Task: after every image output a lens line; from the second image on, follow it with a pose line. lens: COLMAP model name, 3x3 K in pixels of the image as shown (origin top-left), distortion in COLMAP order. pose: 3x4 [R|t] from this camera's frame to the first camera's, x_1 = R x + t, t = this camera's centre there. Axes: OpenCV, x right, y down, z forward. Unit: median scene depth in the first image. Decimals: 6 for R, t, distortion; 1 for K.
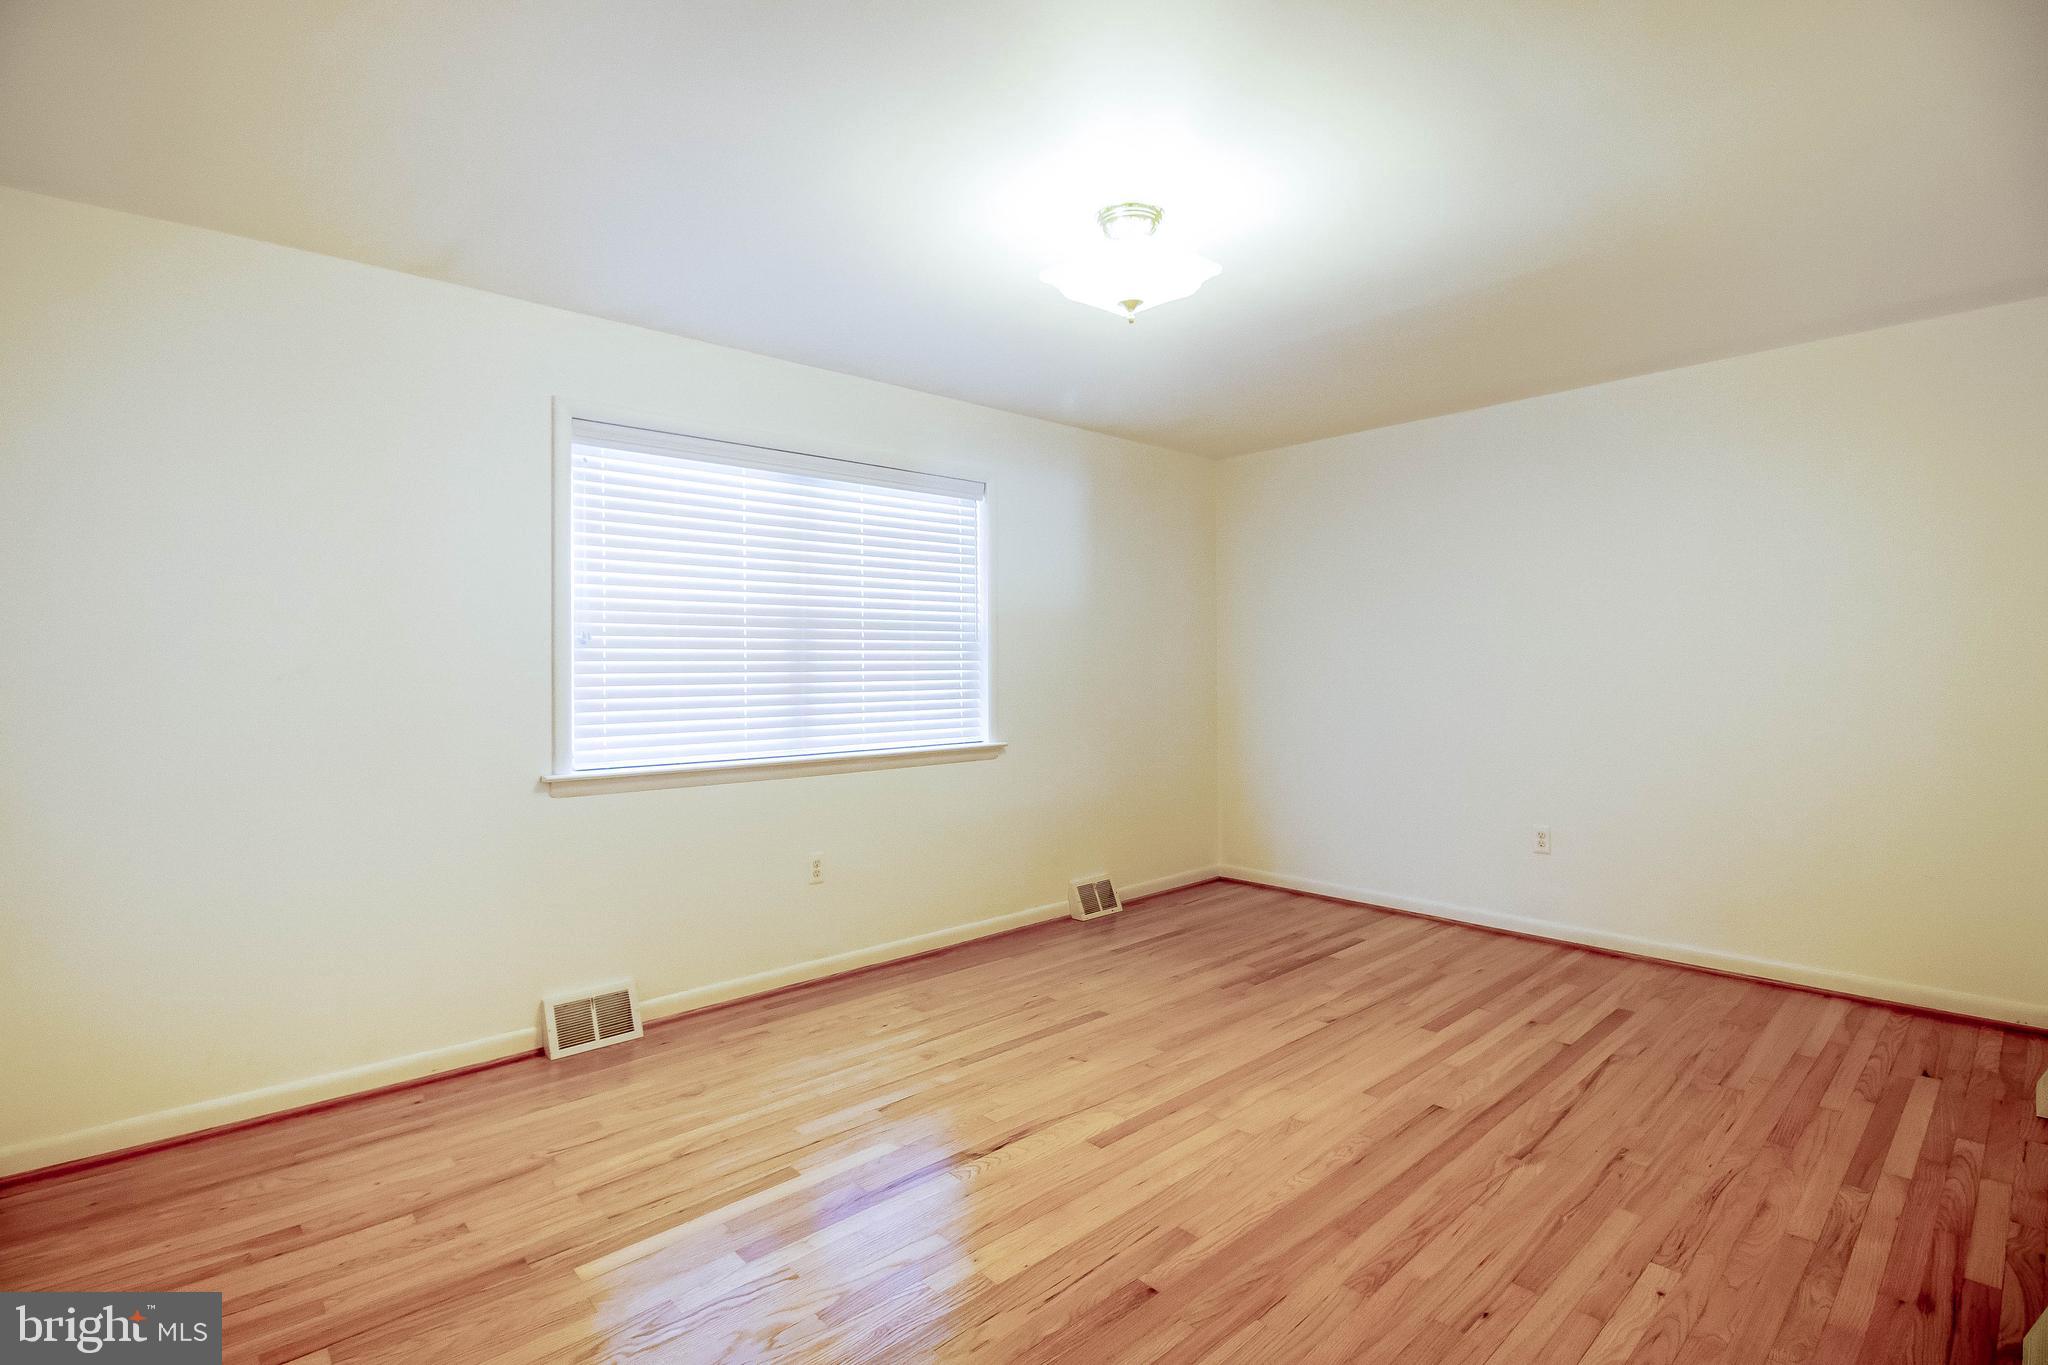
lens RADIAL K [[961.5, 0, 1022.3], [0, 961.5, 655.2], [0, 0, 1]] dist [0.001351, -0.013006]
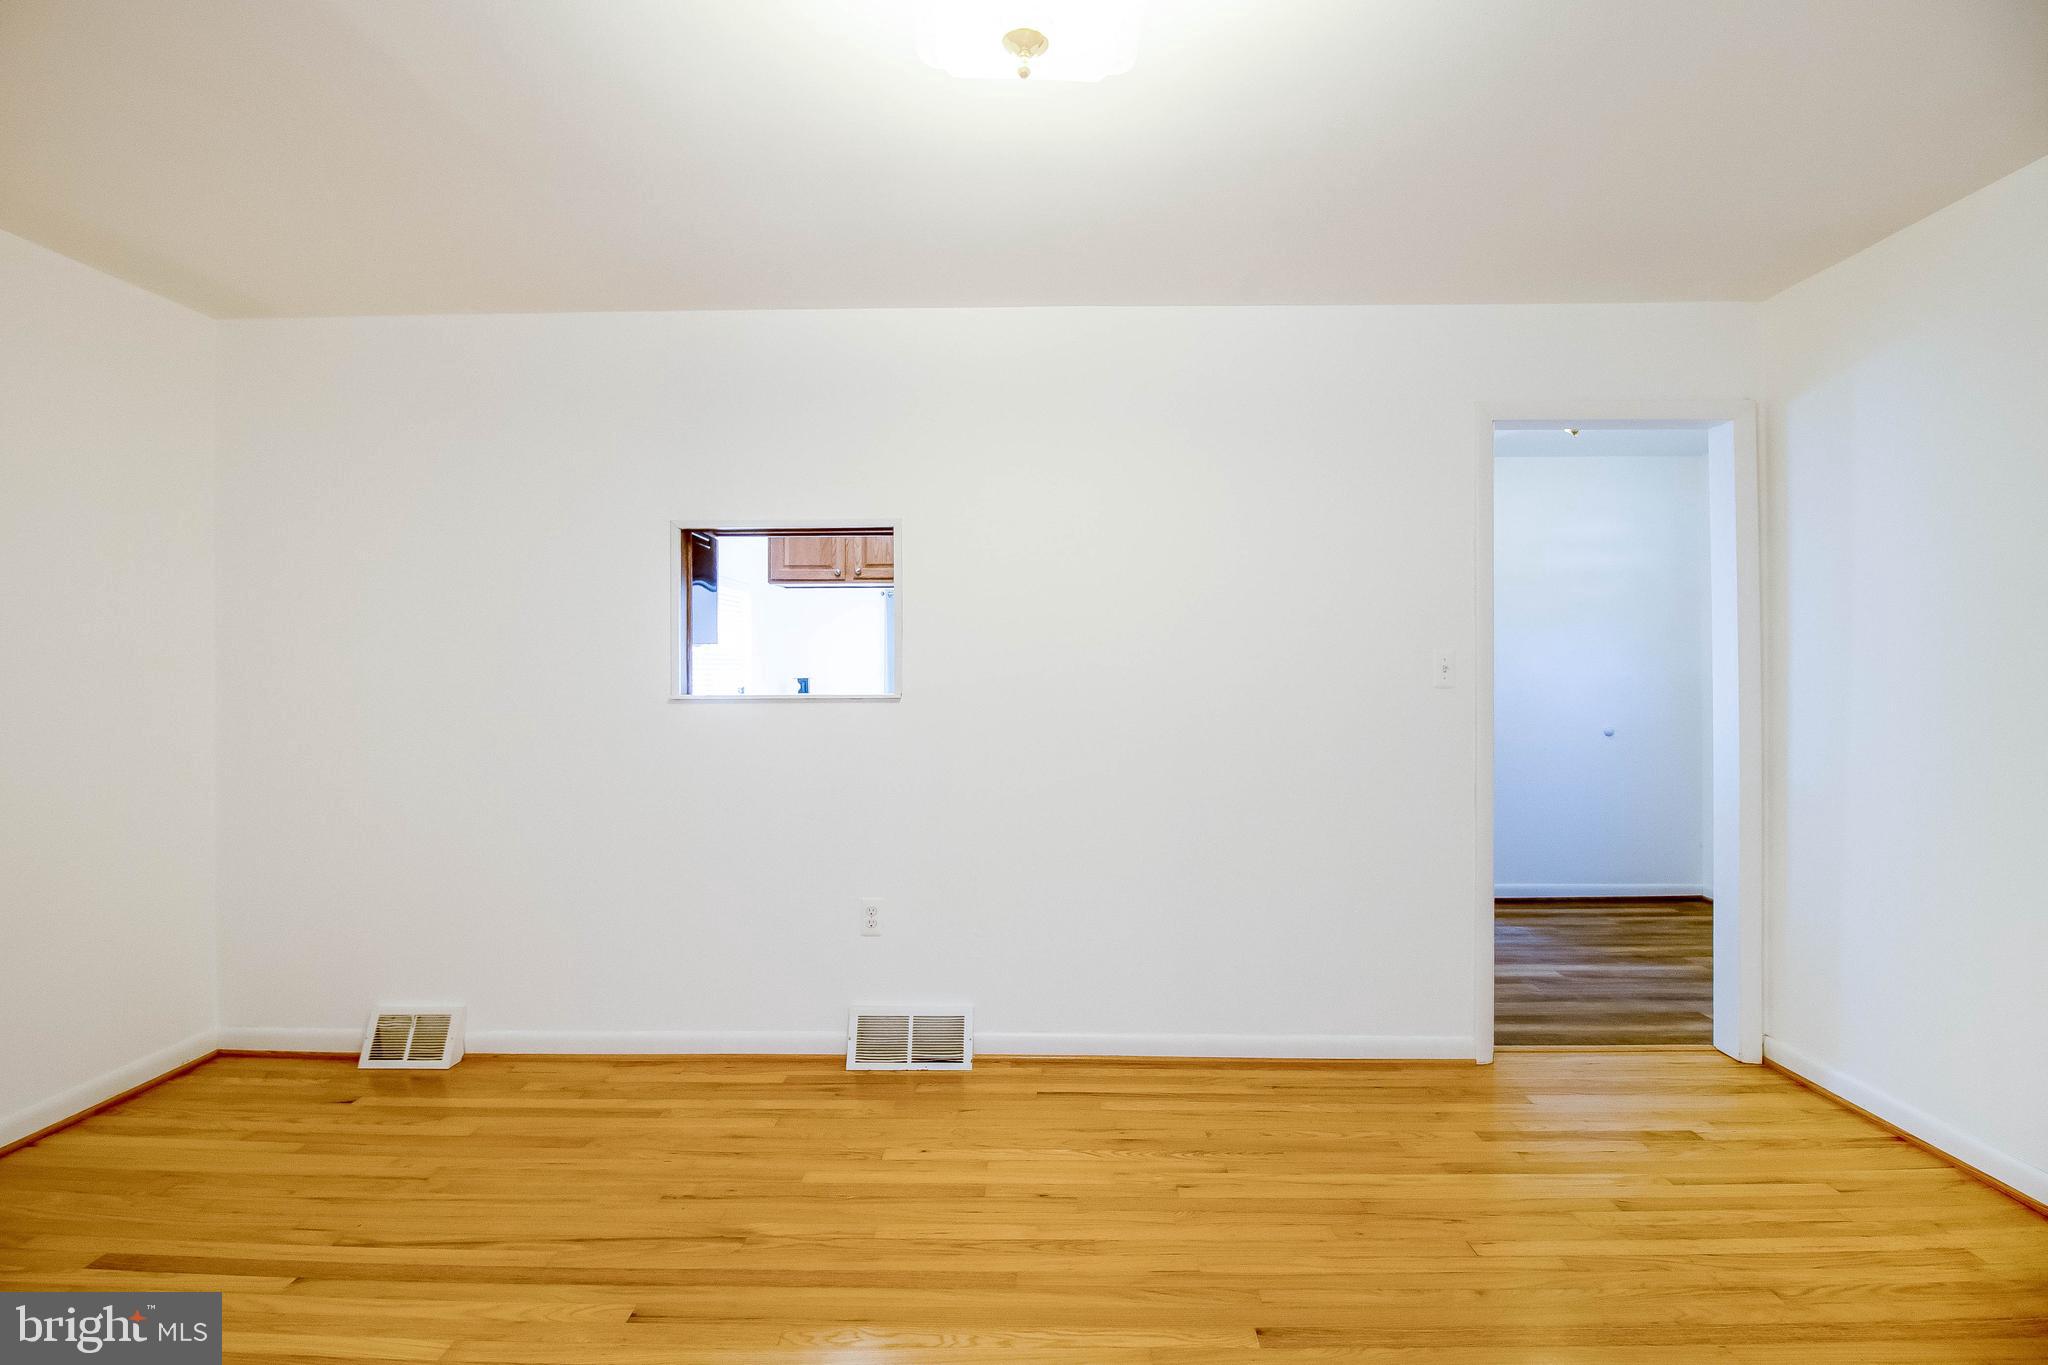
lens RADIAL K [[958.9, 0, 1024.0], [0, 958.9, 682.5], [0, 0, 1]] dist [0.001118, -0.013223]
pose [[-0.727163, 0.004151, 0.686453, -0.268727], [-0.001554, 0.999969, -0.007693, 0.018169], [-0.686463, -0.006661, -0.727134, 1.424689]]
